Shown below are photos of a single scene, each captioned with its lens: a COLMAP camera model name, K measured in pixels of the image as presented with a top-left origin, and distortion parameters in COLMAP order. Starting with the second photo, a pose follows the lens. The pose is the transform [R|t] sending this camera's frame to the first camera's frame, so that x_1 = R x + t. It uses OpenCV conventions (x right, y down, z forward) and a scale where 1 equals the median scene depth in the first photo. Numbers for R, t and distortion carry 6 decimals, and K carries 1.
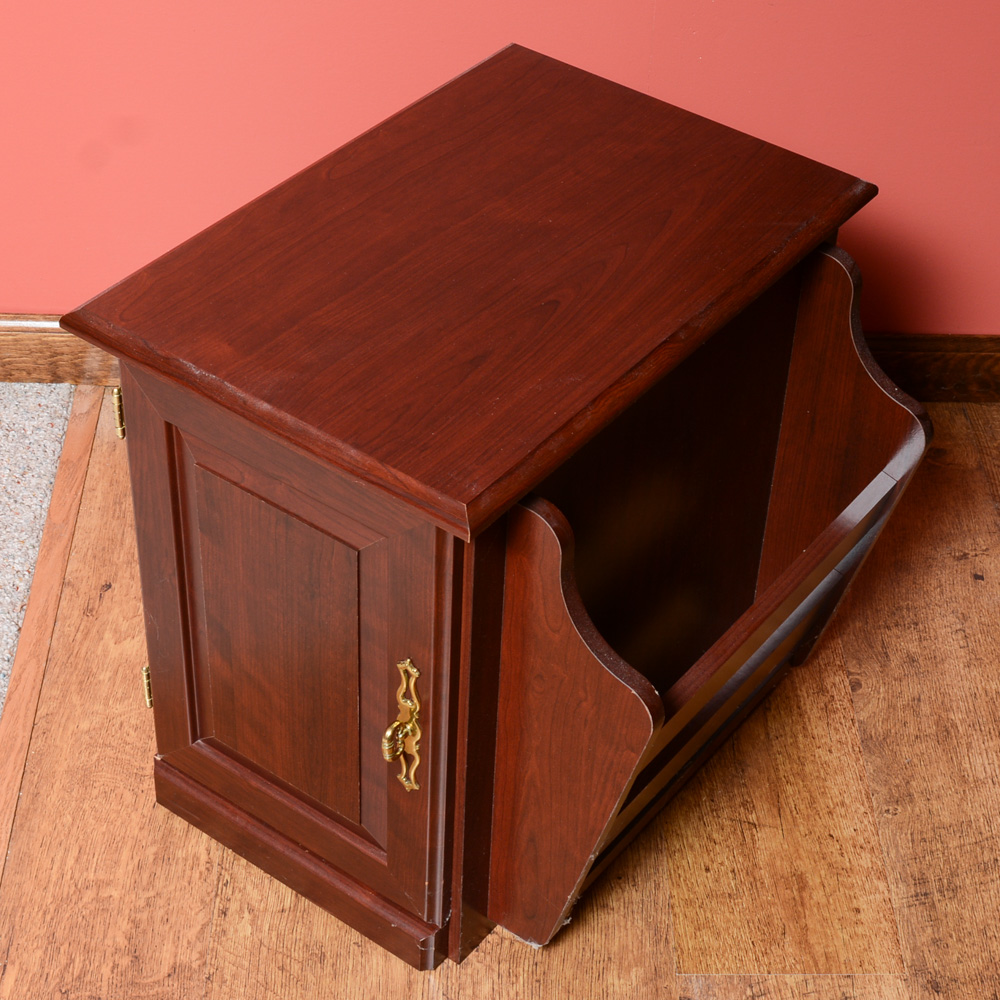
lens RADIAL K [[2114.0, 0, 571.1], [0, 2114.0, 520.6], [0, 0, 1]] dist [-0.072637, -0.096694]
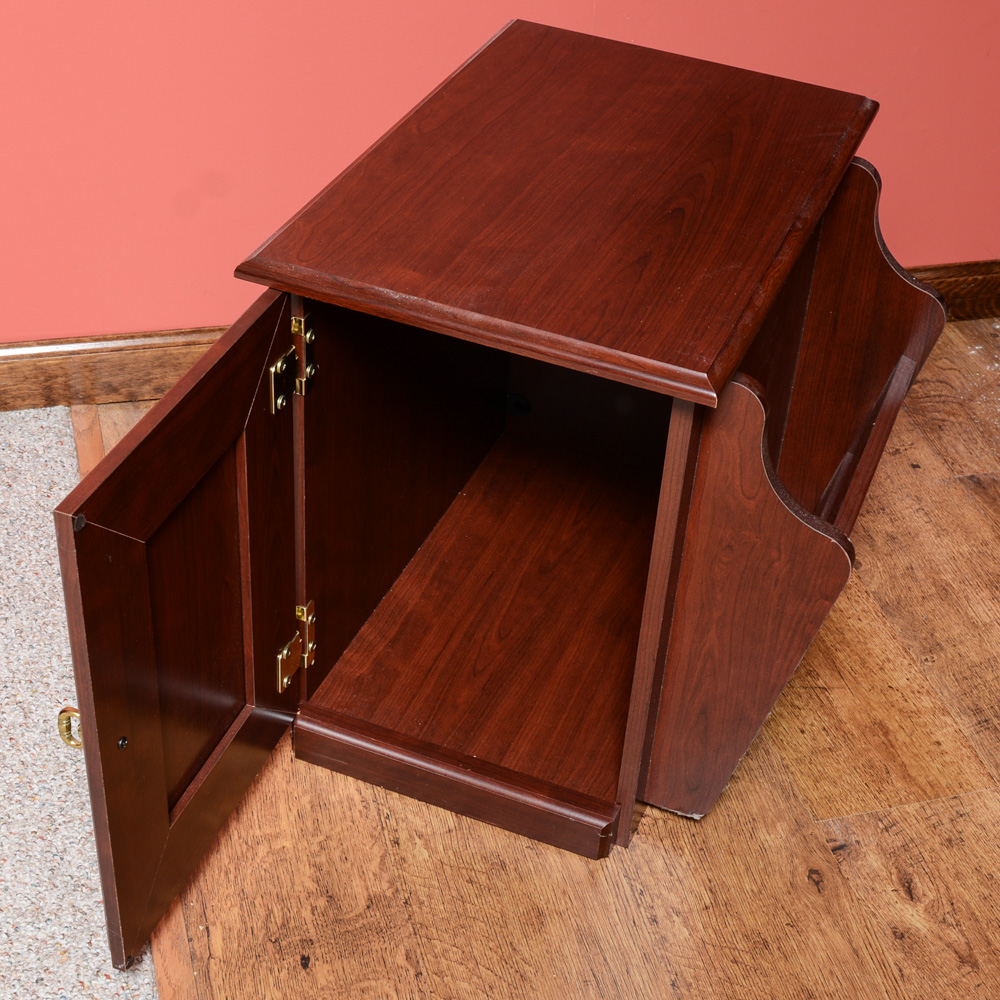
lens RADIAL K [[1779.8, 0, 597.9], [0, 1779.8, 500.1], [0, 0, 1]] dist [-0.053034, -0.201082]
pose [[0.961929, -0.134123, 0.238123, -0.254895], [0.144779, 0.989075, -0.027757, 0.057052], [-0.231799, 0.061175, 0.970838, 0.111170]]
